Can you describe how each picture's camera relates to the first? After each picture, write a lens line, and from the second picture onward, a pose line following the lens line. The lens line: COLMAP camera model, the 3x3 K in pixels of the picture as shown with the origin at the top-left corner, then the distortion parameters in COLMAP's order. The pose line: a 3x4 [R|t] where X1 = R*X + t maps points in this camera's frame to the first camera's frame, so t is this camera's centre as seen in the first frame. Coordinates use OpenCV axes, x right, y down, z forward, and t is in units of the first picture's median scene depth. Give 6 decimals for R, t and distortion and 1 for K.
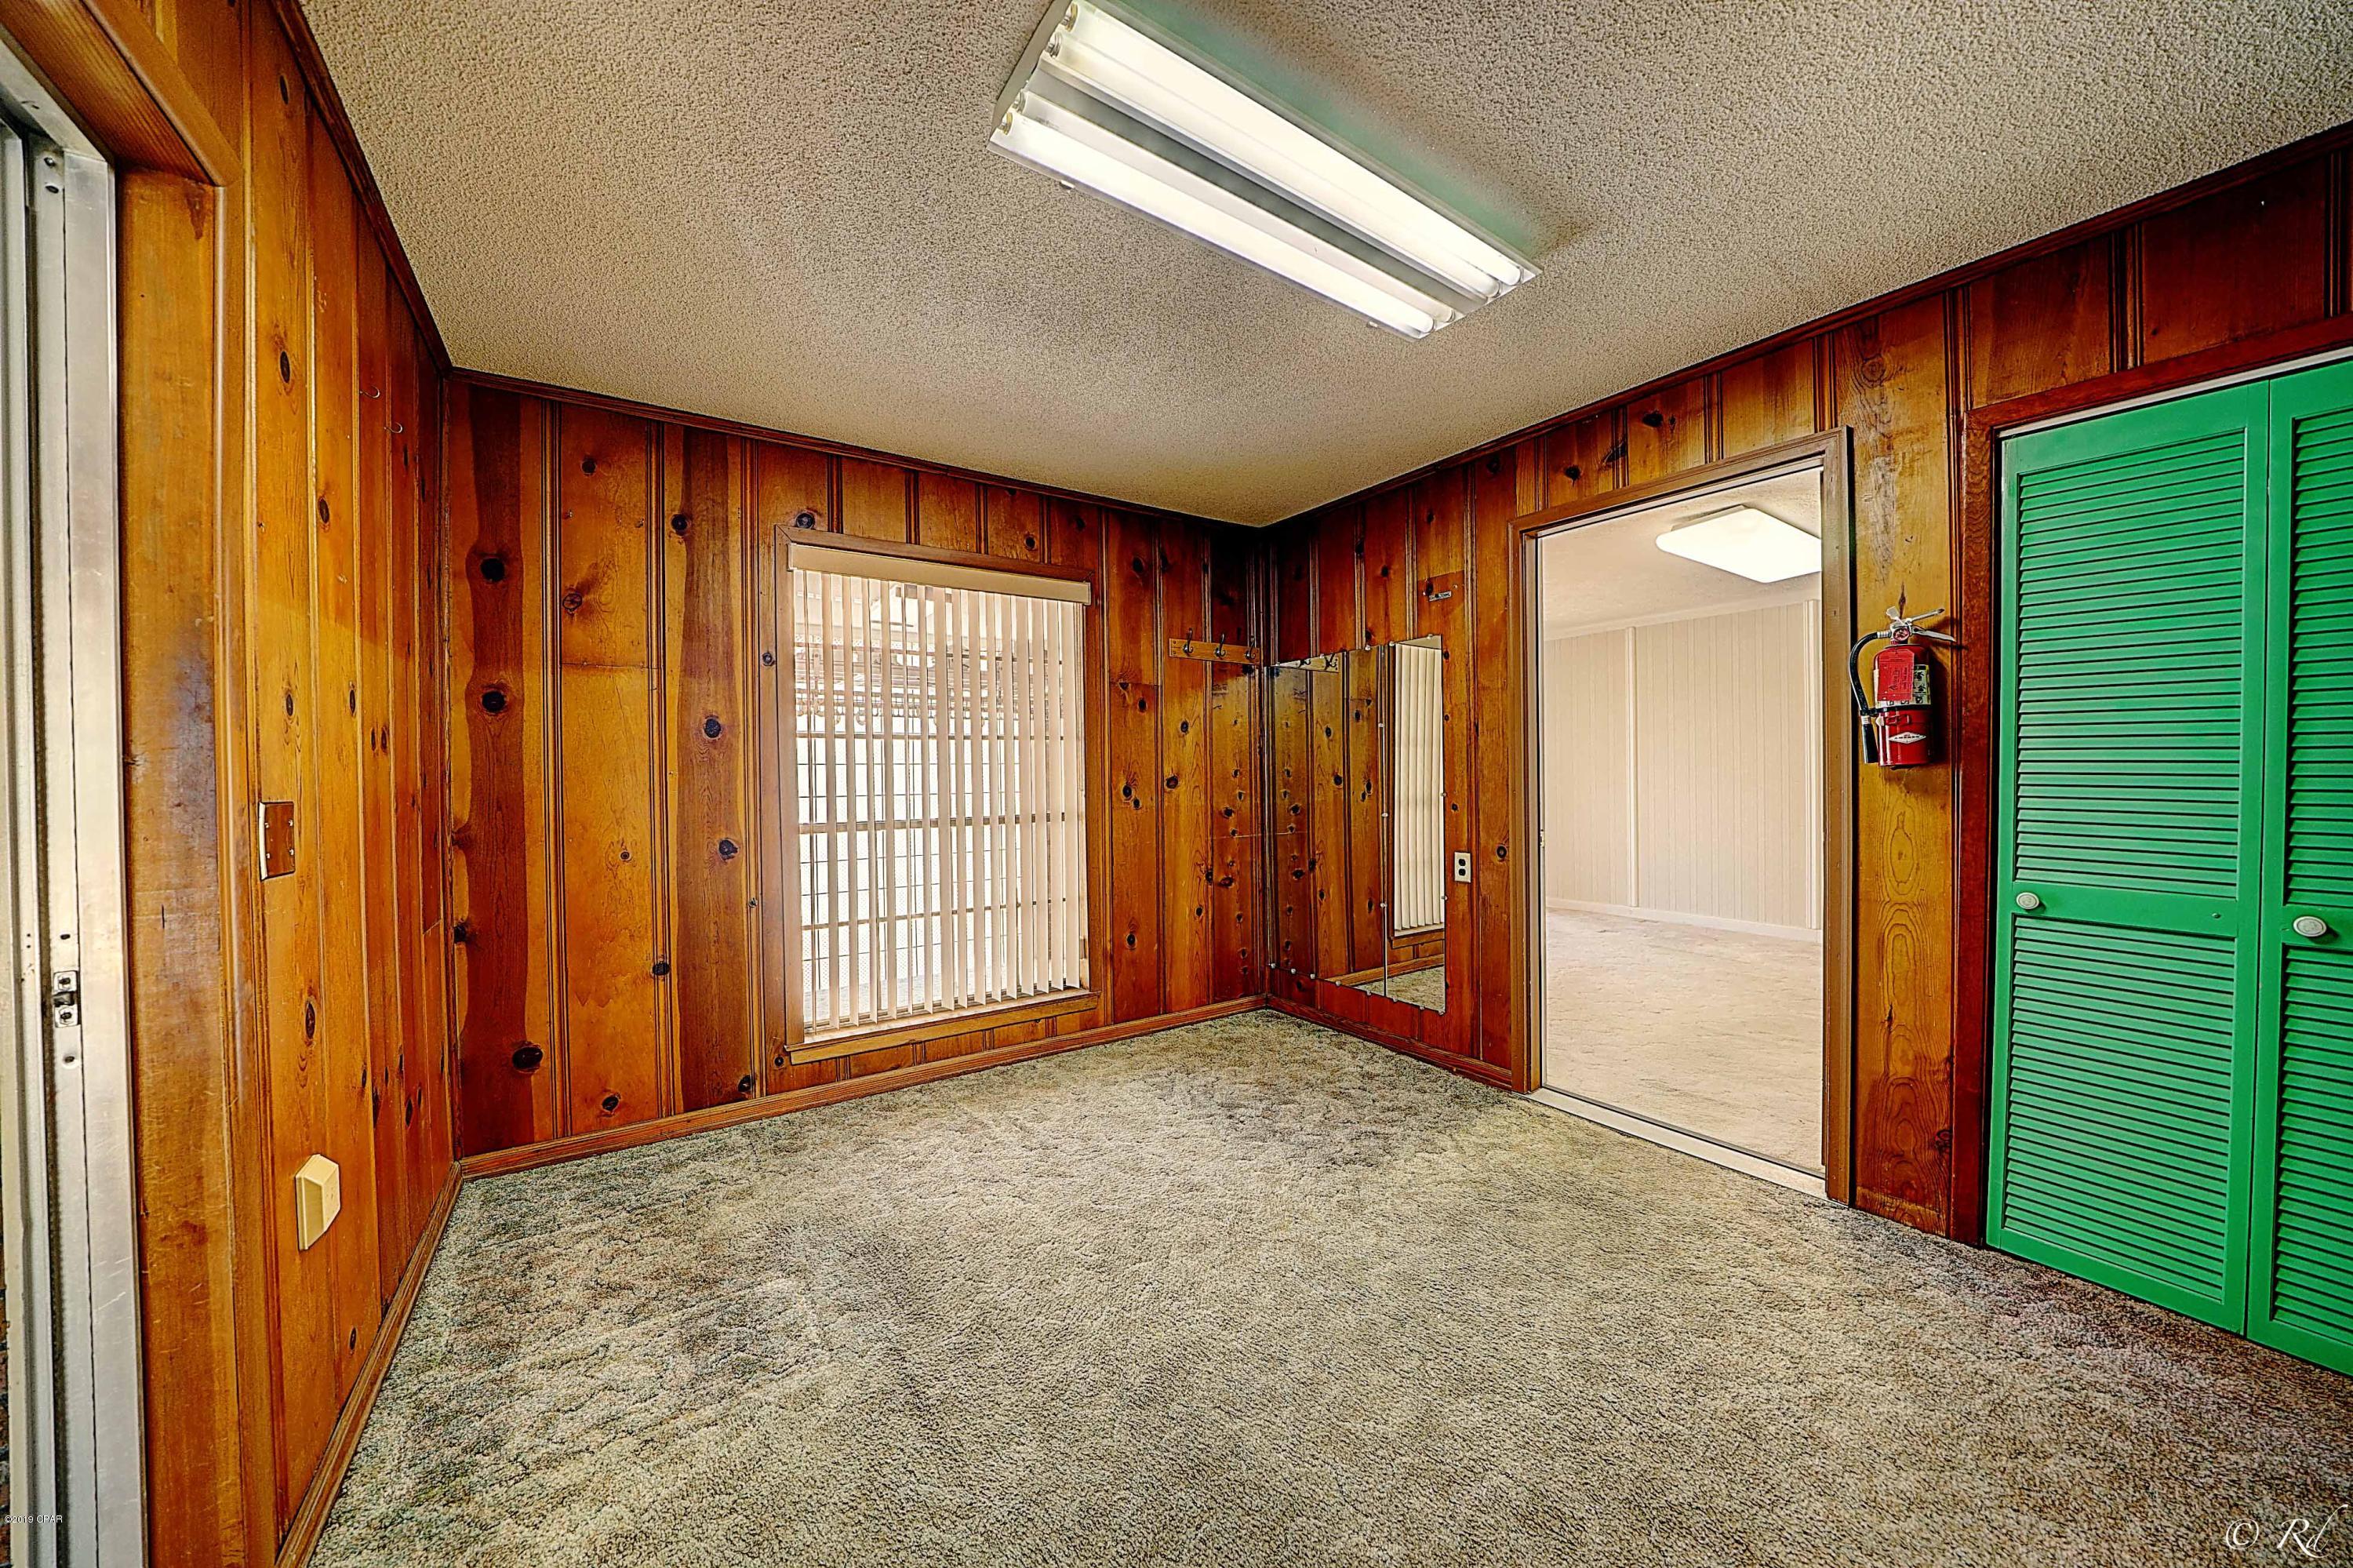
lens RADIAL K [[808.4, 0, 1175.8], [0, 808.4, 778.3], [0, 0, 1]] dist [-0.018004, -0.000069]
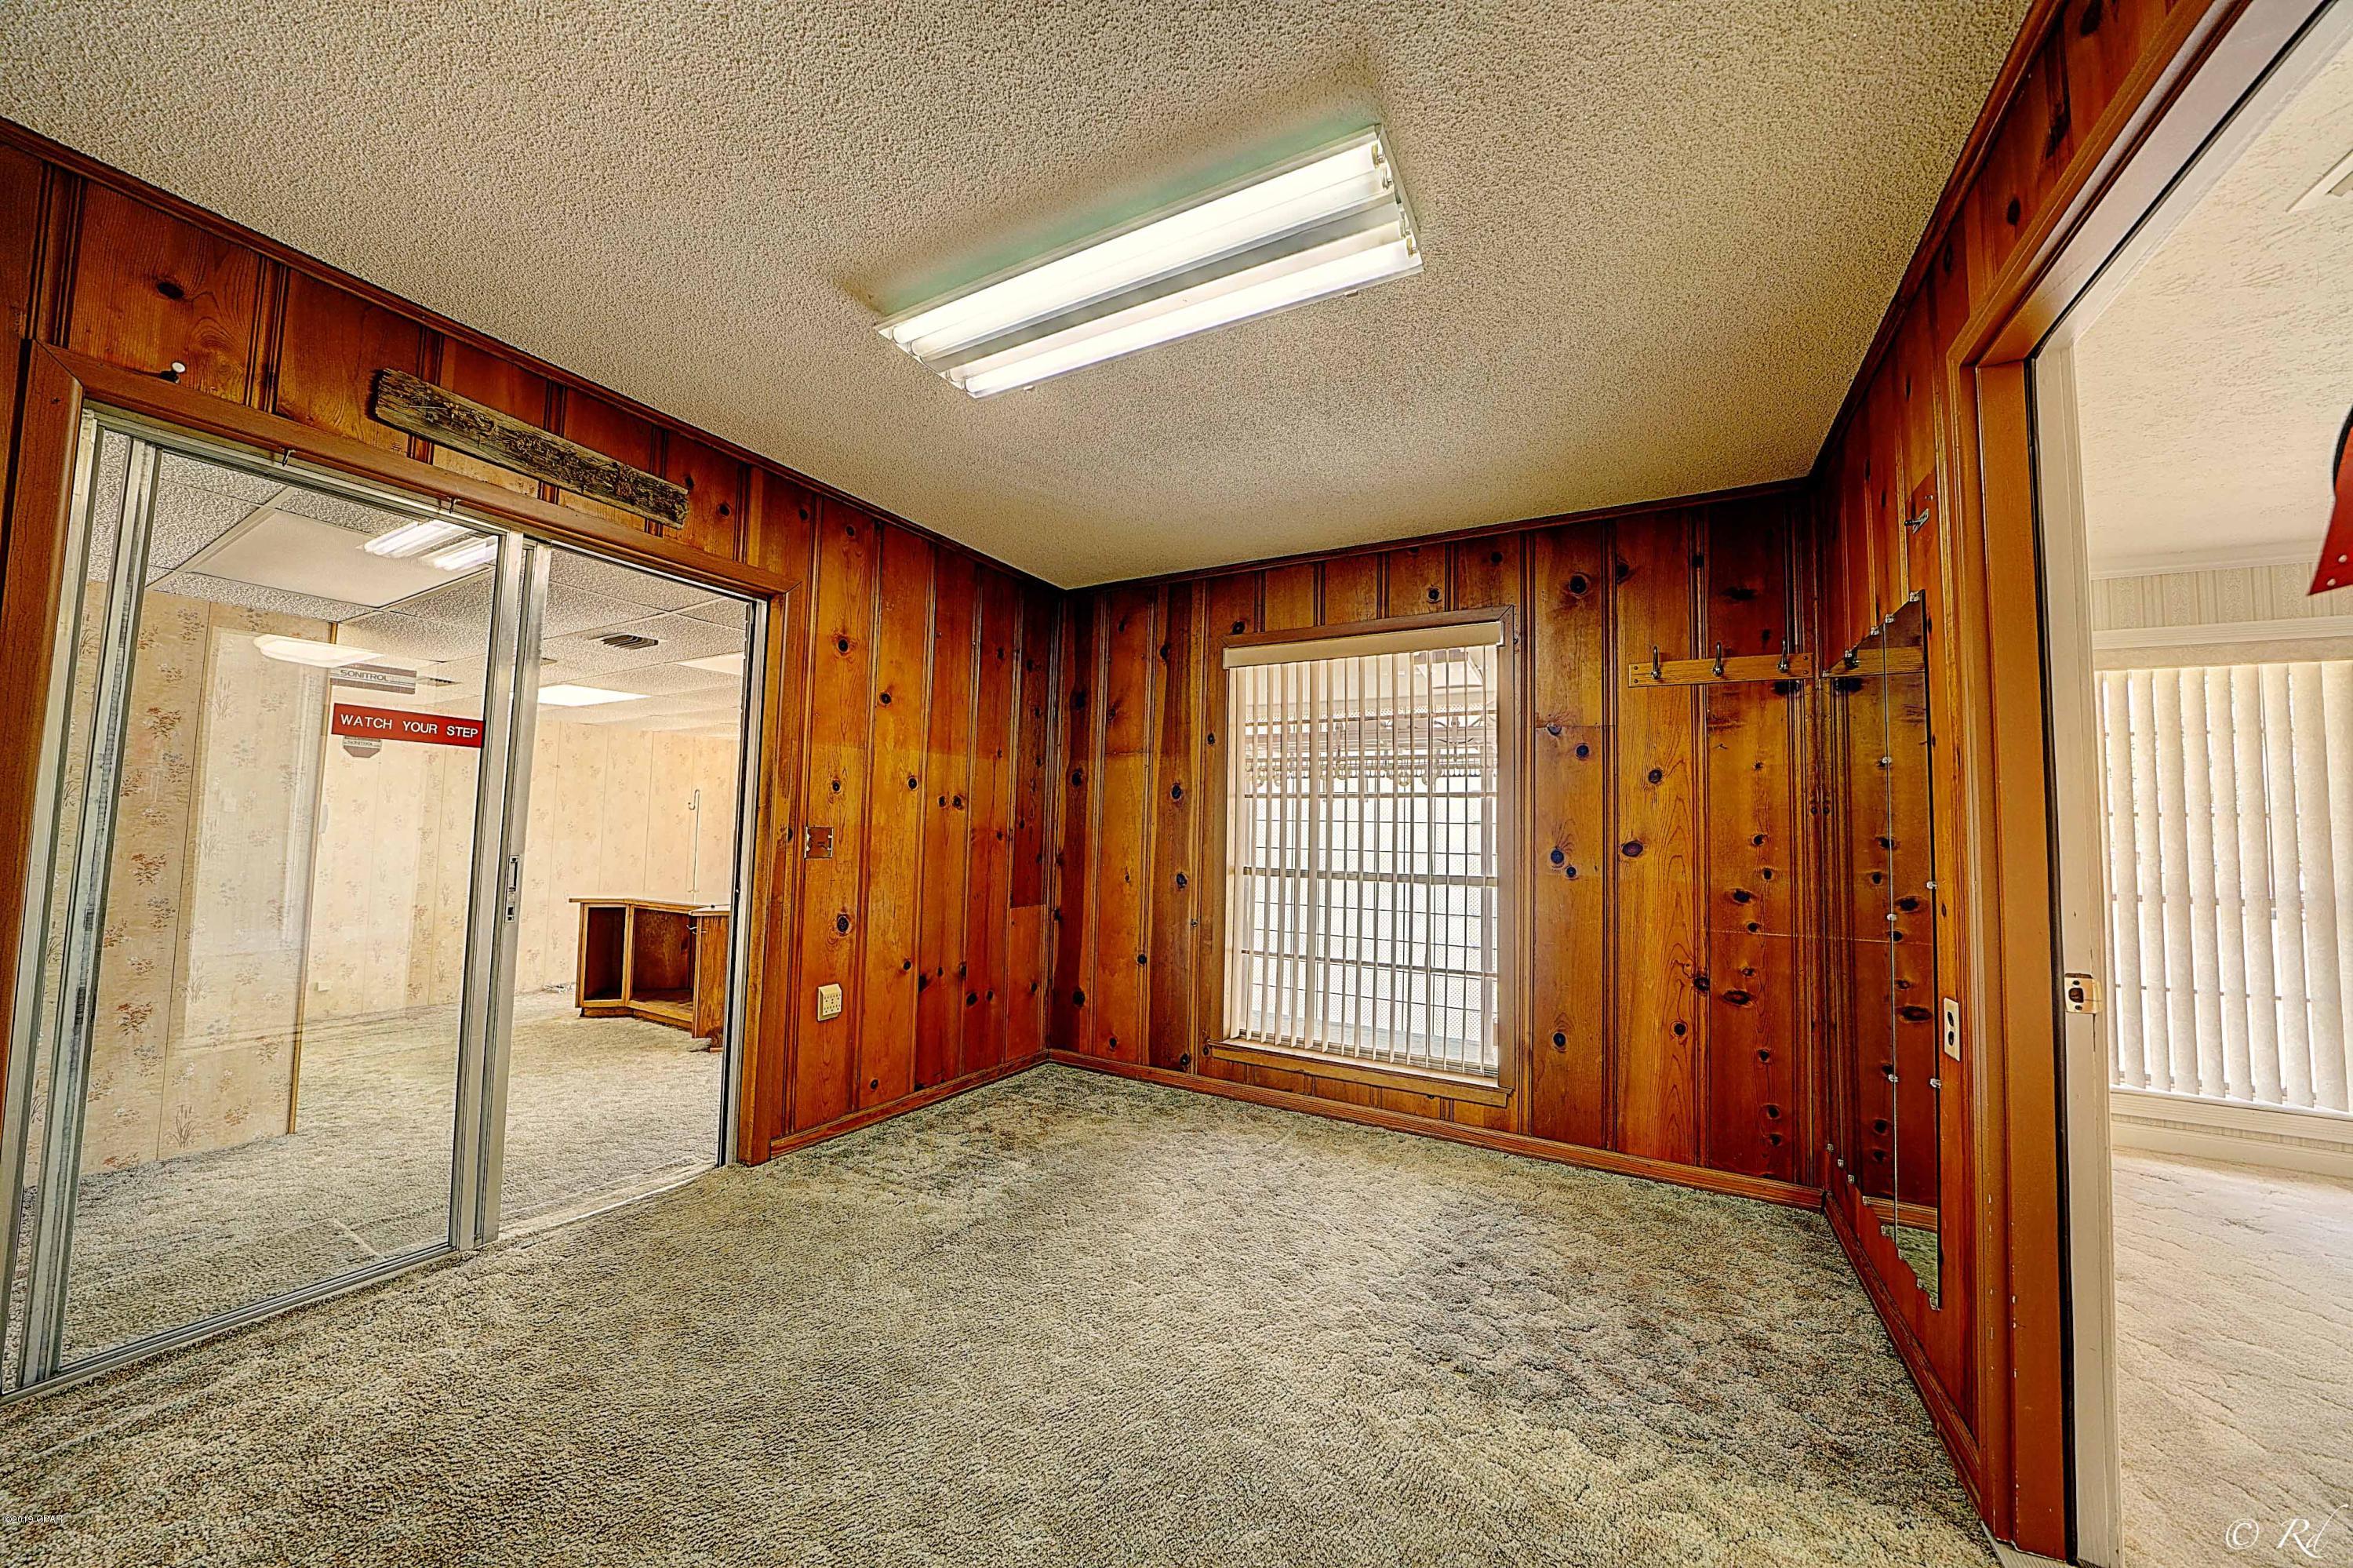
lens RADIAL K [[808.4, 0, 1175.4], [0, 808.4, 779.4], [0, 0, 1]] dist [-0.018004, -0.000069]
pose [[0.453514, -0.035866, -0.890527, 0.595605], [-0.032421, 0.997865, -0.056700, -0.004525], [0.890659, 0.054586, 0.451383, 0.326296]]
